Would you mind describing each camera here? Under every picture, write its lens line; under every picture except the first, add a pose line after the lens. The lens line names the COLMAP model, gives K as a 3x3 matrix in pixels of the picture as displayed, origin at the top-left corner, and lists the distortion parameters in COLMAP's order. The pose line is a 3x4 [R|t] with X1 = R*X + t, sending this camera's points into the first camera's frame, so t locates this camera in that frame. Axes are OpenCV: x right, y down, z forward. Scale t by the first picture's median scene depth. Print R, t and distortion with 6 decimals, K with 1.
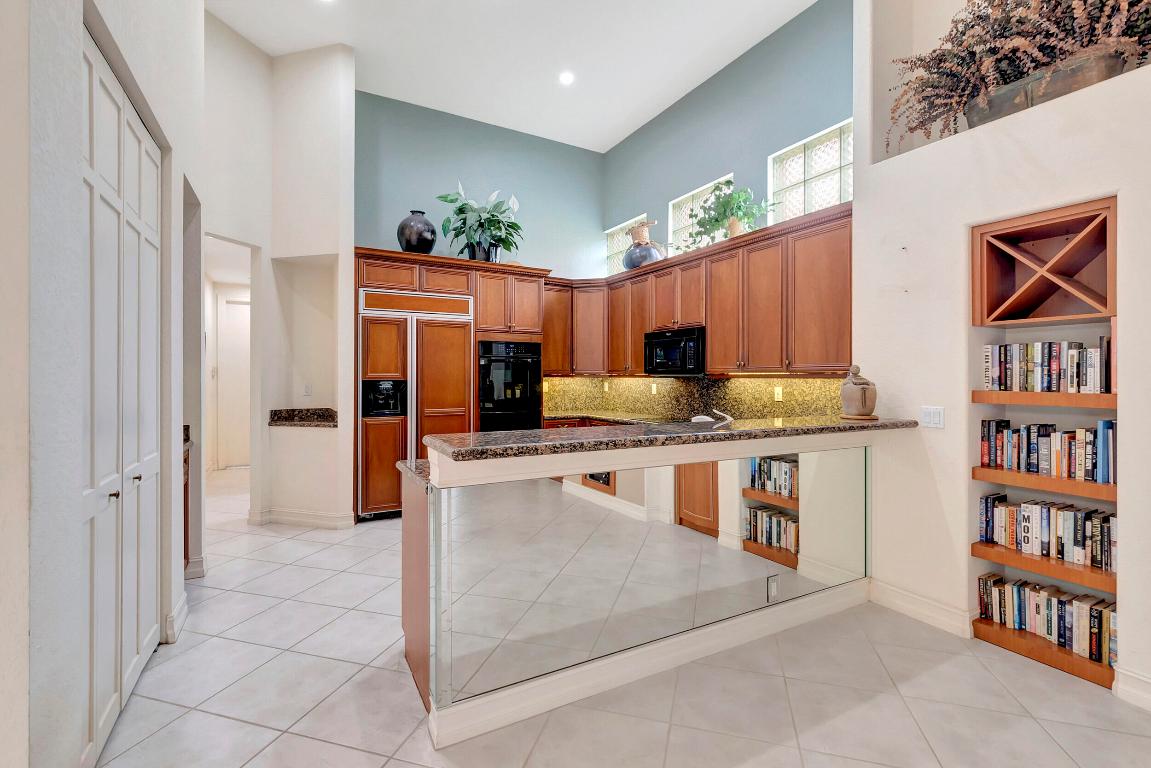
lens RADIAL K [[516.3, 0, 573.3], [0, 516.3, 373.4], [0, 0, 1]] dist [0.002395, -0.003964]
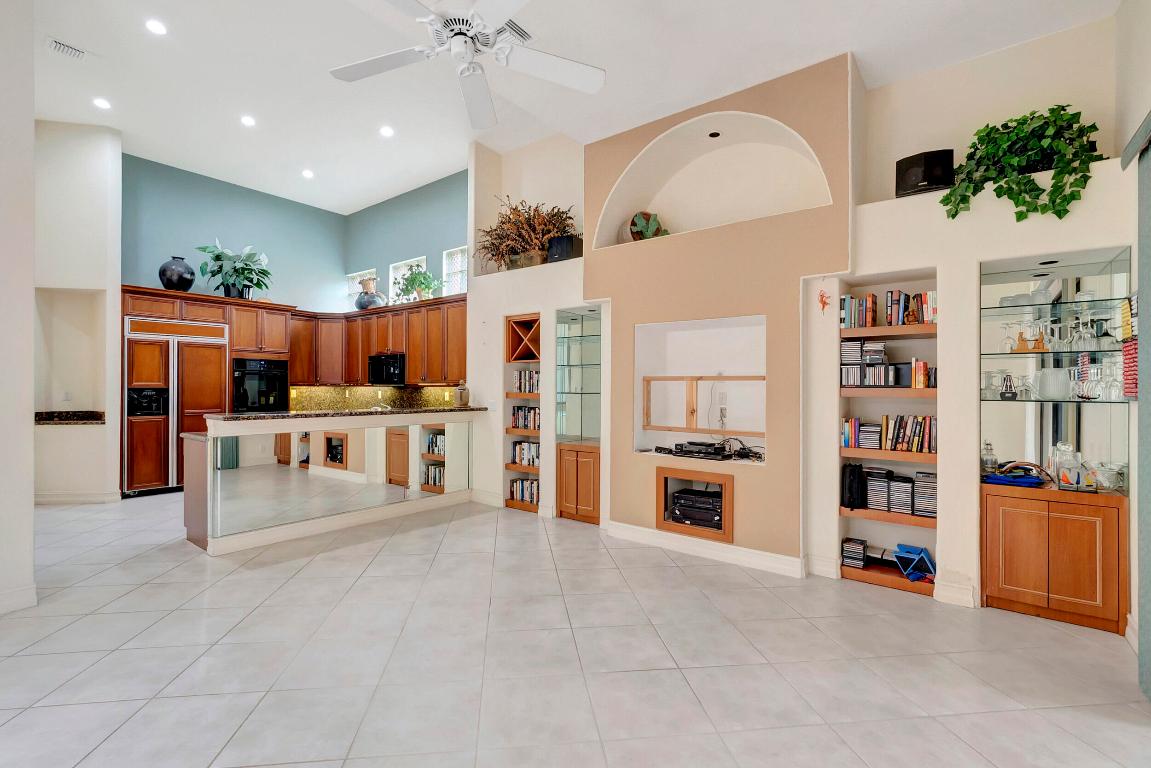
lens RADIAL K [[516.3, 0, 575.6], [0, 516.3, 385.9], [0, 0, 1]] dist [0.002395, -0.003964]
pose [[0.917765, 0.003233, 0.397111, 0.107603], [-0.005011, 0.999982, 0.003440, -0.002098], [-0.397092, -0.005147, 0.917764, -0.628862]]
